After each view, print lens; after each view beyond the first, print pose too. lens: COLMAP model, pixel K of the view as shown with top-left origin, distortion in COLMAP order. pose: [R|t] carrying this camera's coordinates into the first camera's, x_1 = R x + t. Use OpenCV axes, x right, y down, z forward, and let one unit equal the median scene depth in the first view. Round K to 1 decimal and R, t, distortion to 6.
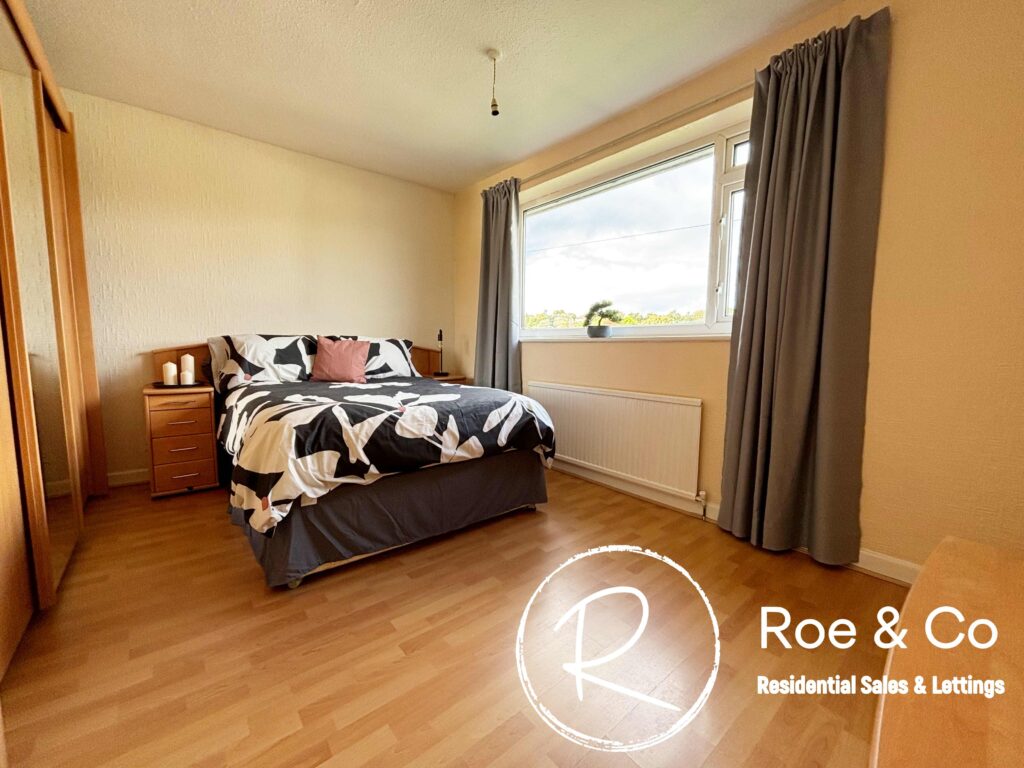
lens RADIAL K [[412.6, 0, 512.0], [0, 412.6, 384.0], [0, 0, 1]] dist [-0.000927, -0.000465]
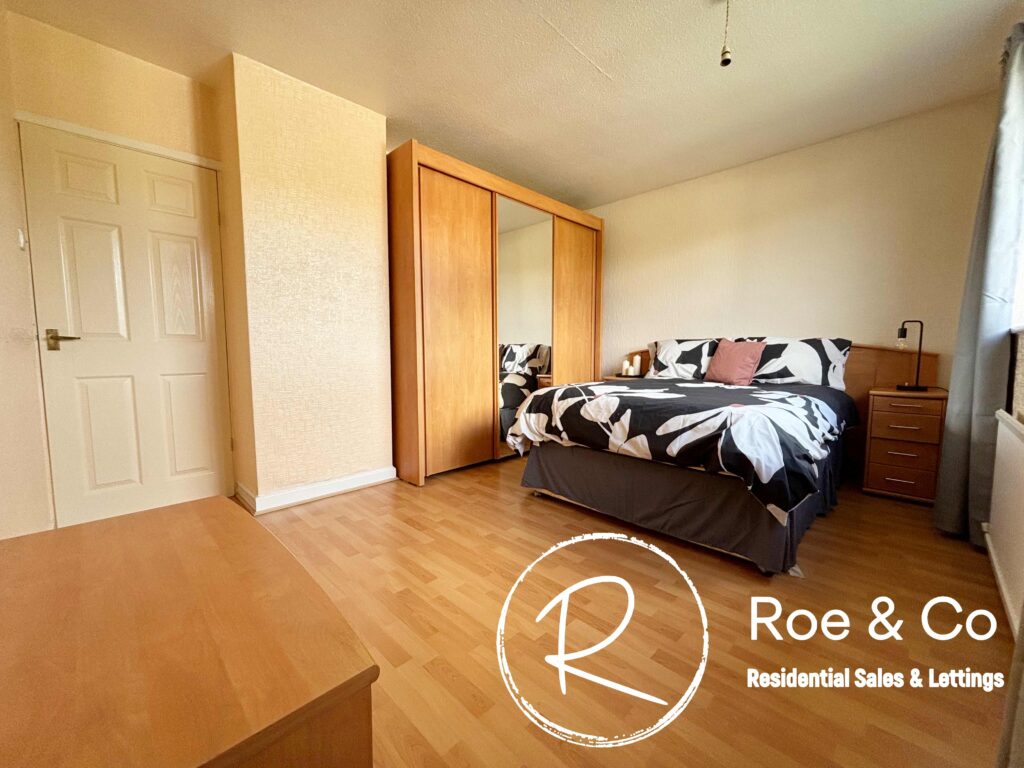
lens RADIAL K [[408.9, 0, 512.0], [0, 408.9, 384.0], [0, 0, 1]] dist [0.001031, -0.000020]
pose [[0.091250, 0.070597, -0.993322, 0.873368], [-0.093428, 0.993691, 0.062041, -0.025875], [0.991436, 0.087143, 0.097270, 0.614085]]
